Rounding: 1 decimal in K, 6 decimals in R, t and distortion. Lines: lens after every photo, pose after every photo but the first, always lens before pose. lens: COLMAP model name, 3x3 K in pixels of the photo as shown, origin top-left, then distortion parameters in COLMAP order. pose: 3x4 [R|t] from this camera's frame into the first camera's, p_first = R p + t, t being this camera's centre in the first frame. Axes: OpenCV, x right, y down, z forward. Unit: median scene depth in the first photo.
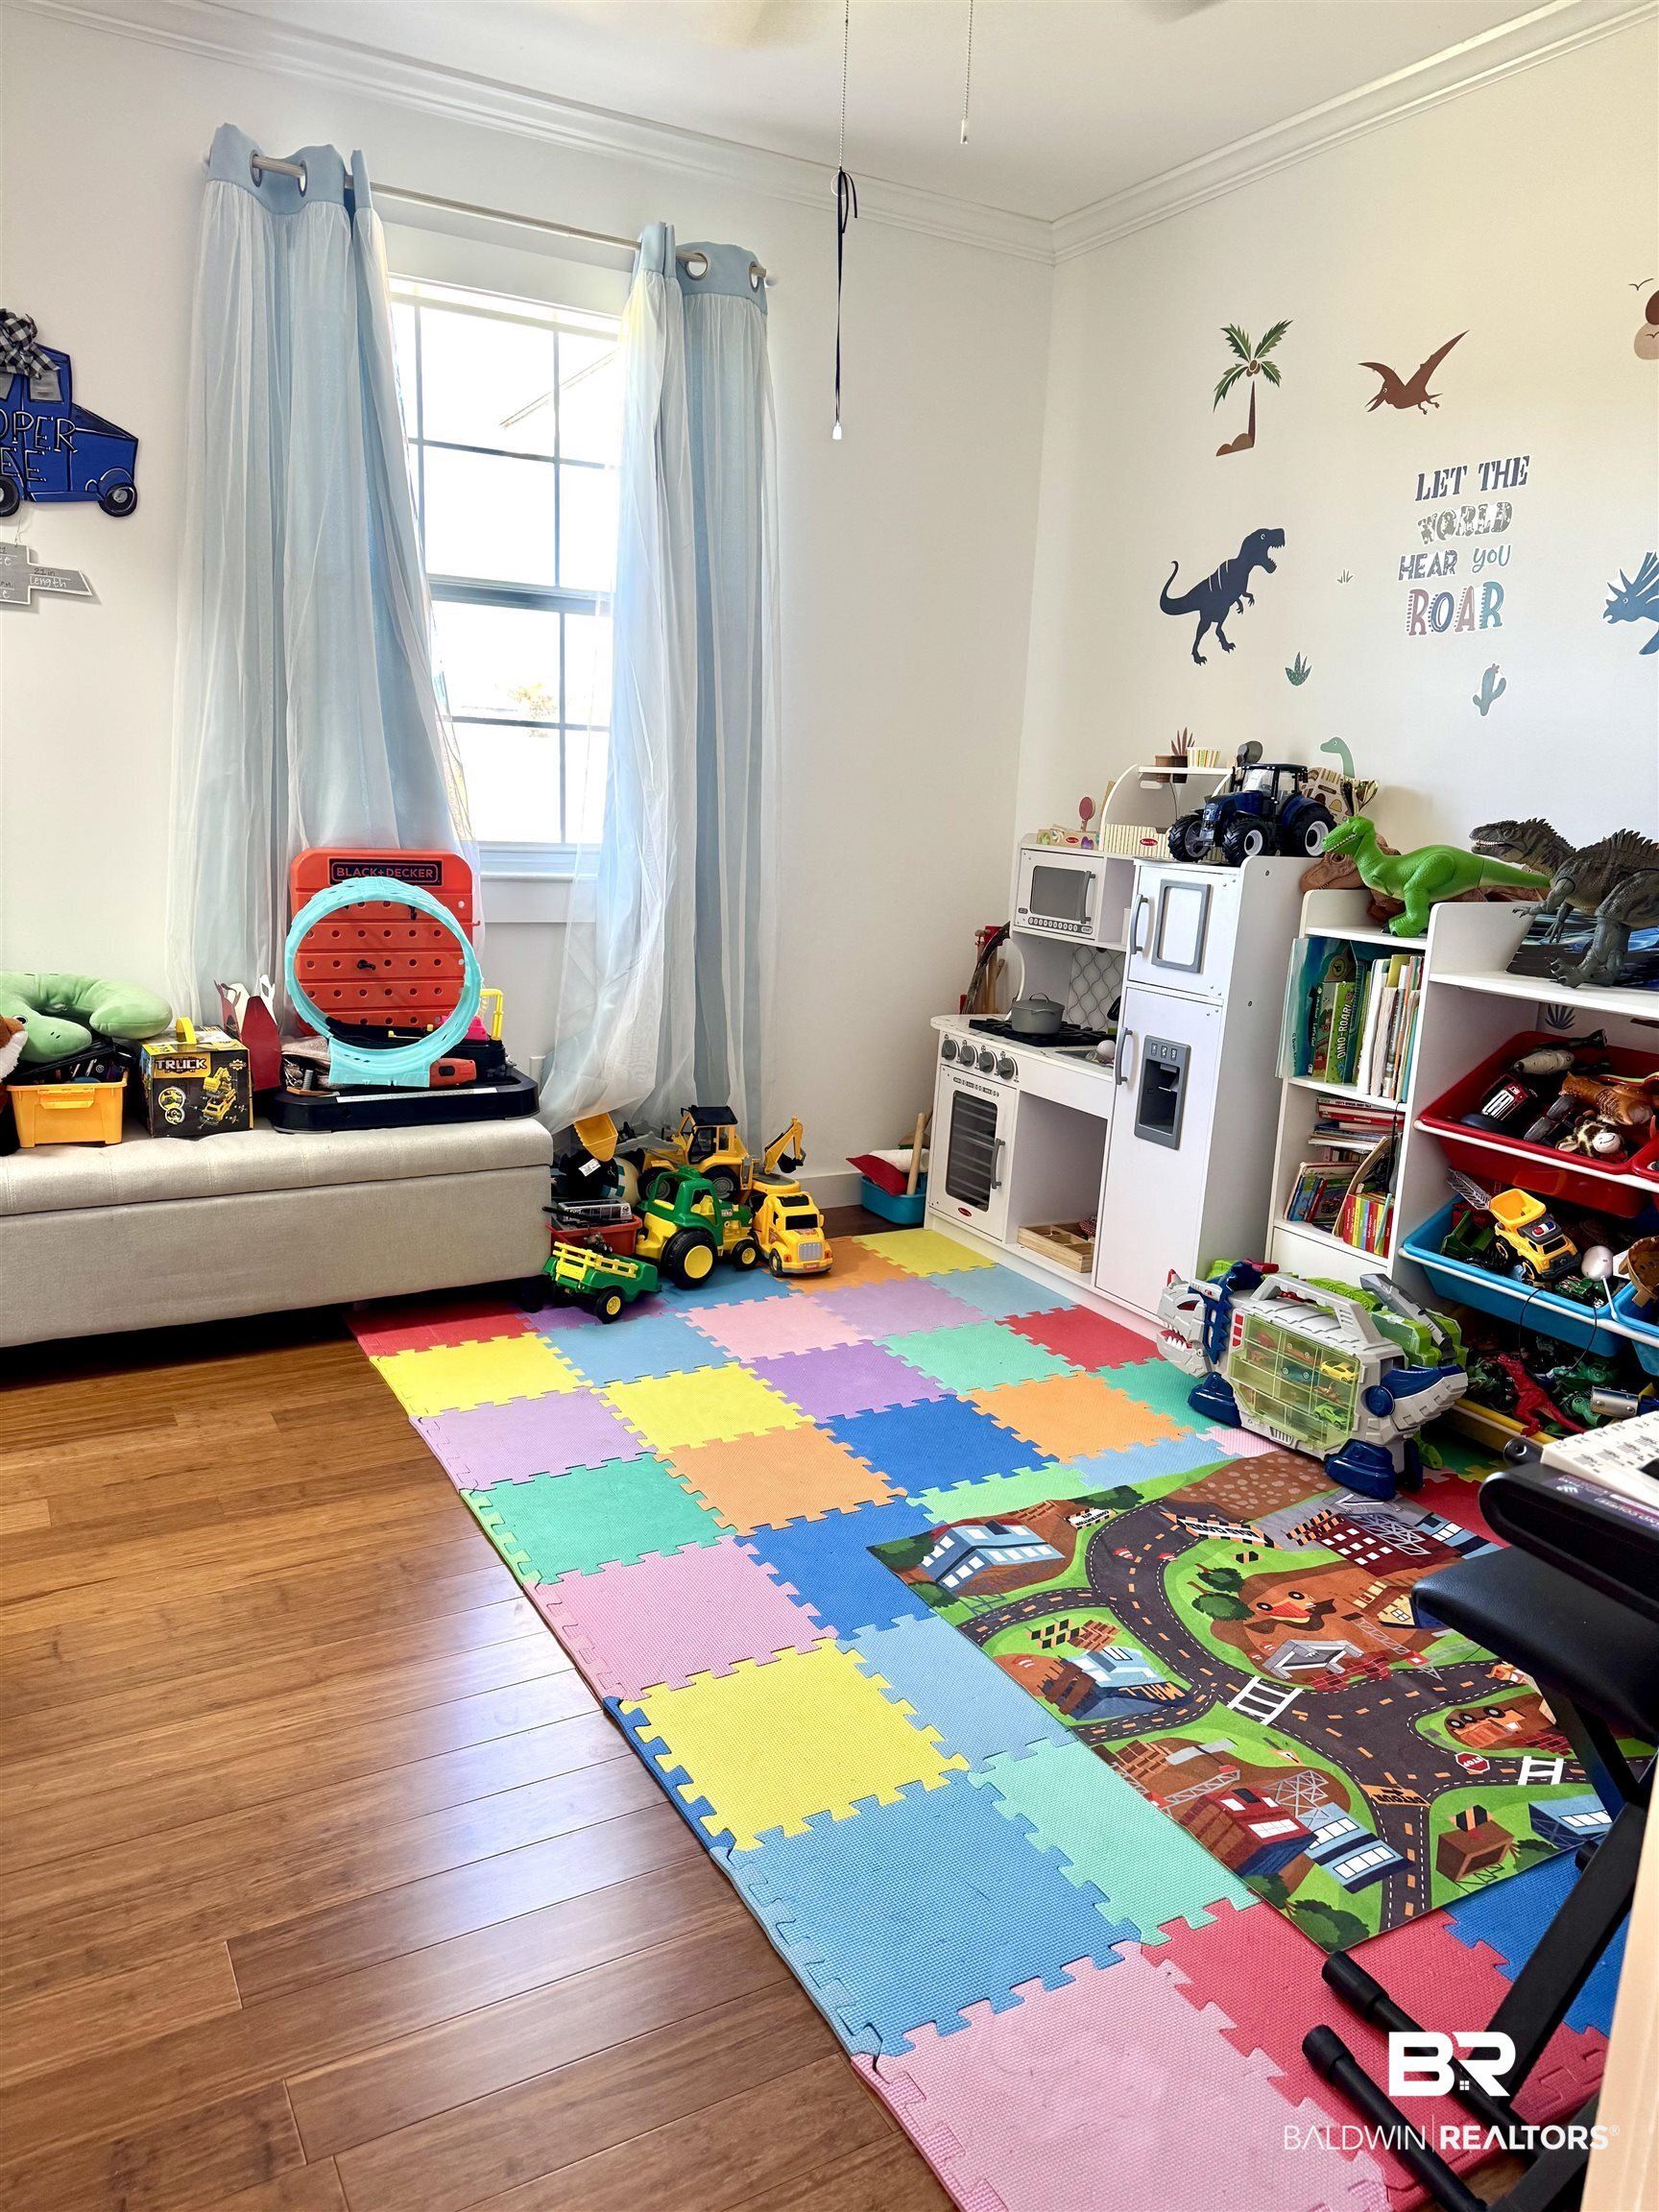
lens RADIAL K [[1541.9, 0, 829.4], [0, 1541.9, 1090.8], [0, 0, 1]] dist [0.081353, -0.132426]
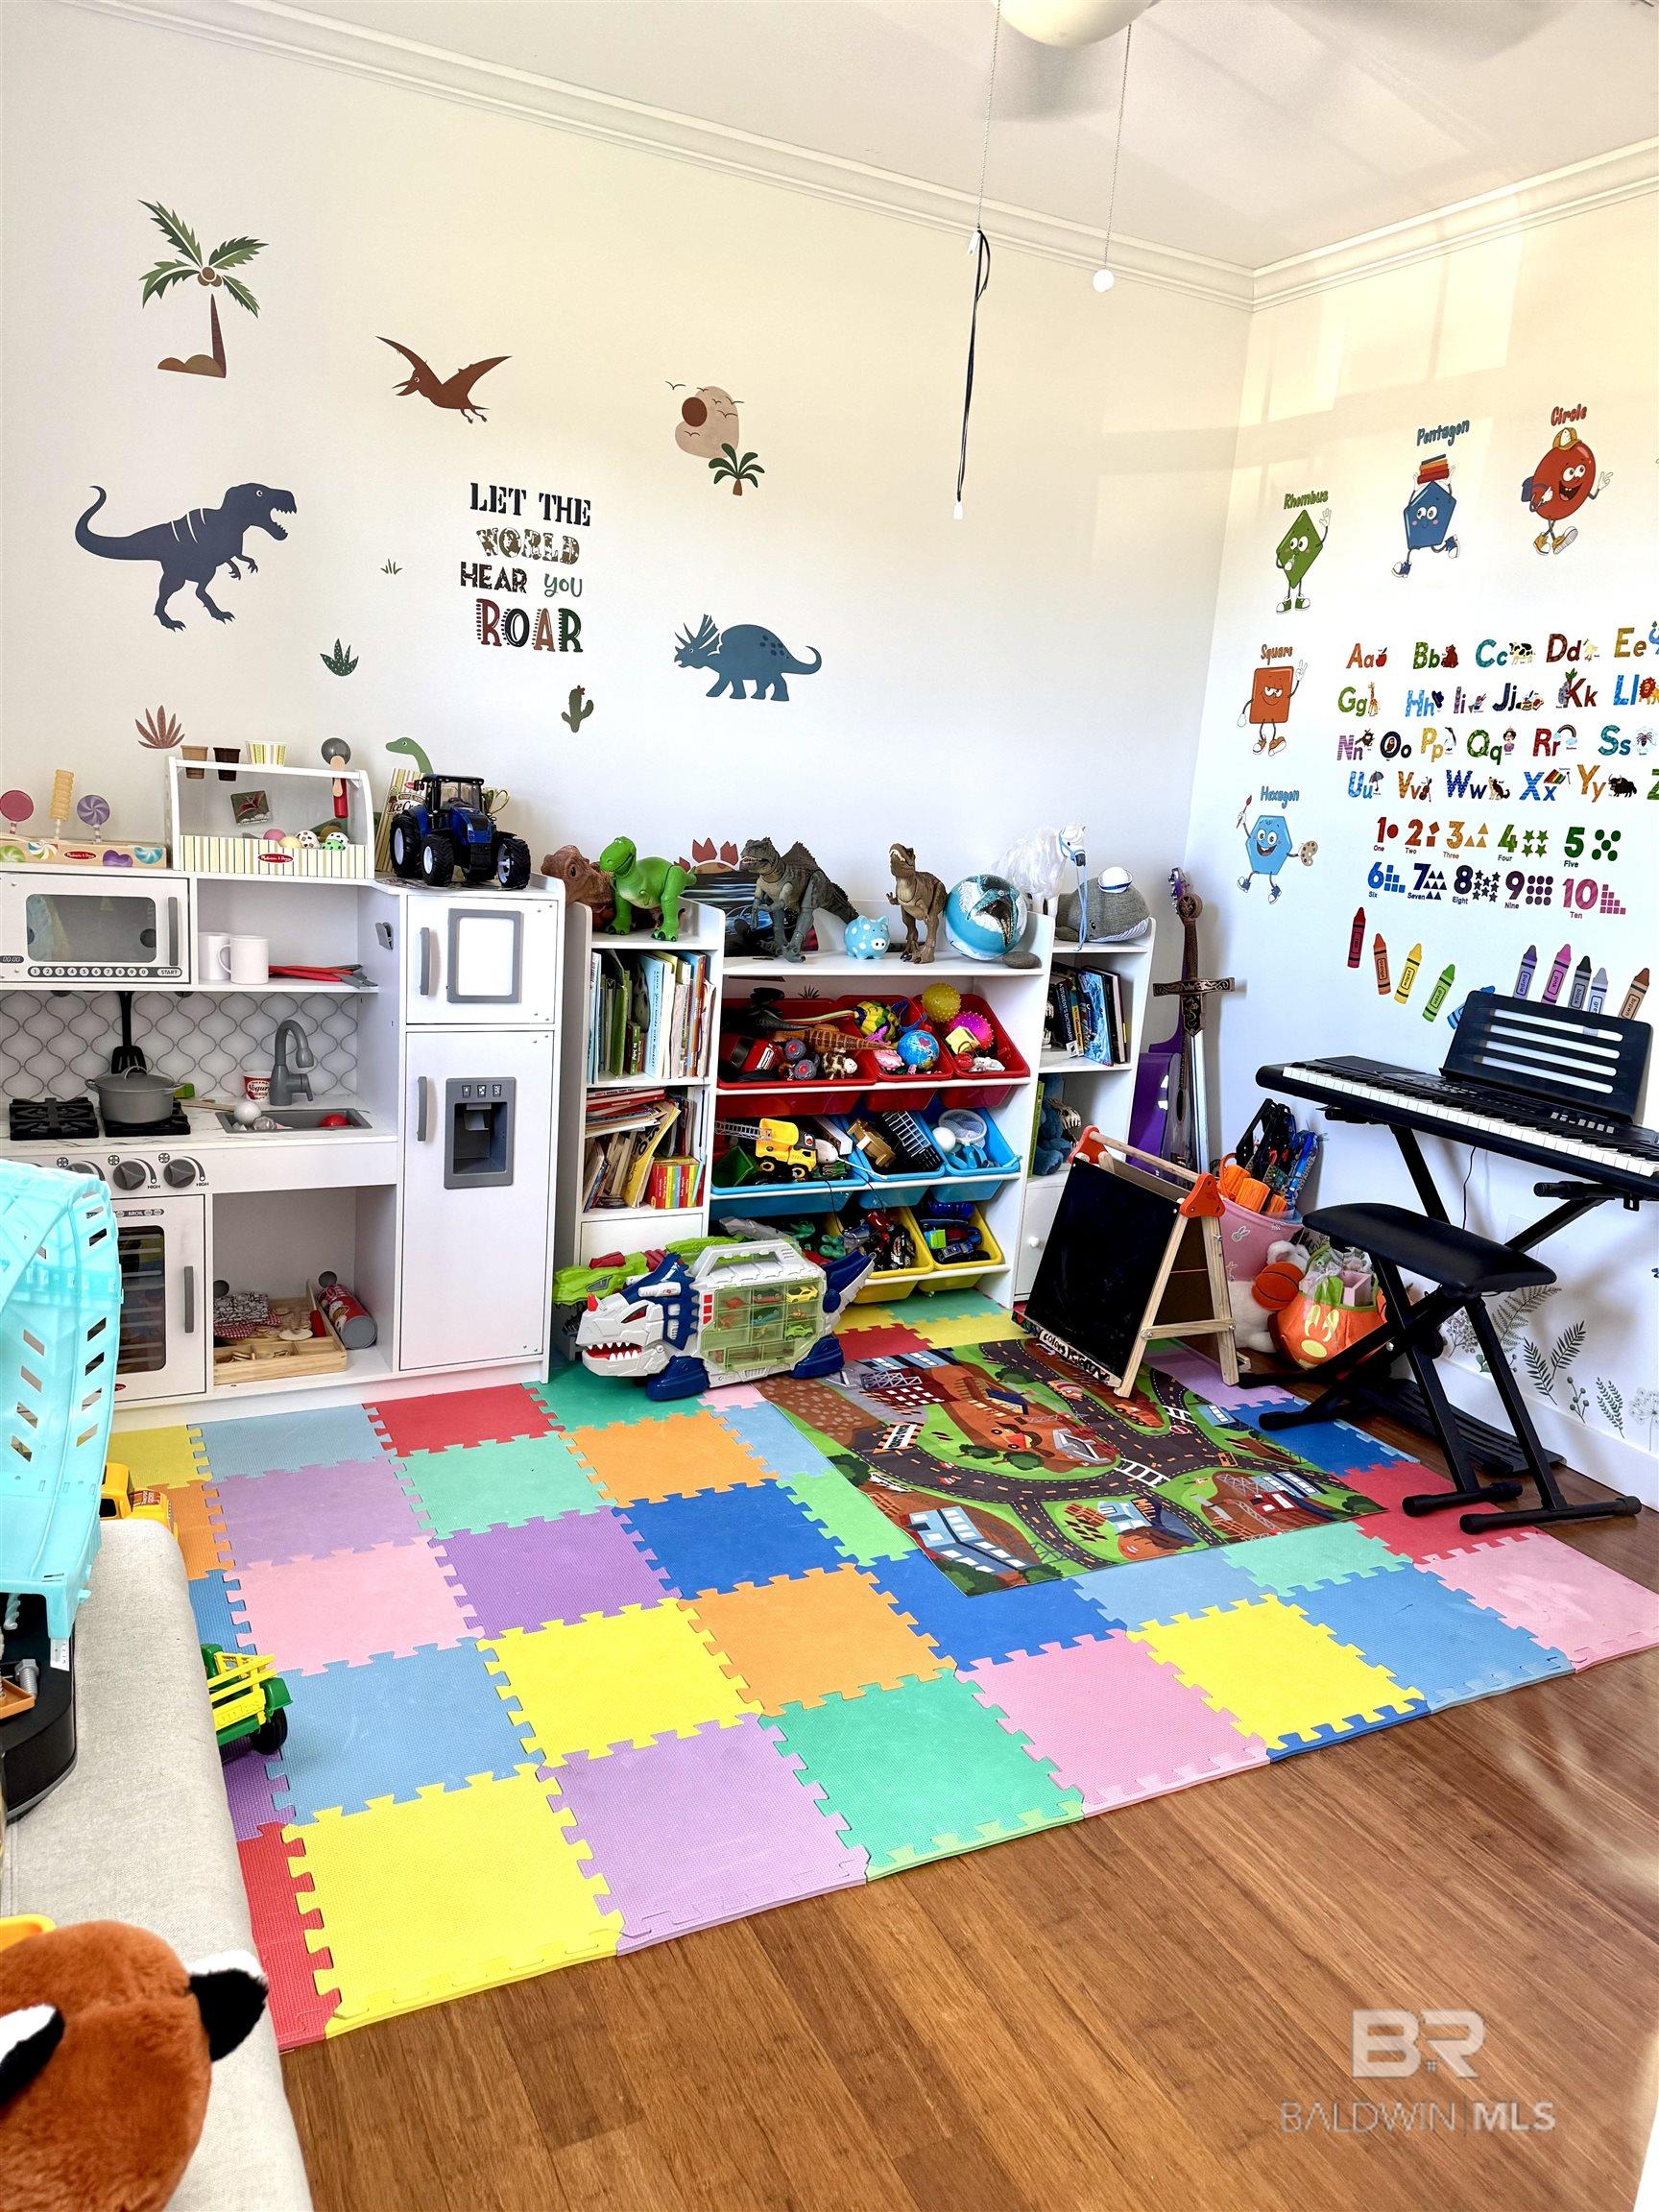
lens RADIAL K [[1507.3, 0, 829.5], [0, 1507.3, 1106.0], [0, 0, 1]] dist [0.042189, -0.060279]
pose [[0.062848, -0.266895, 0.961674, -0.706359], [0.127961, 0.957781, 0.257452, -0.243431], [-0.989786, 0.106876, 0.094346, 0.759584]]
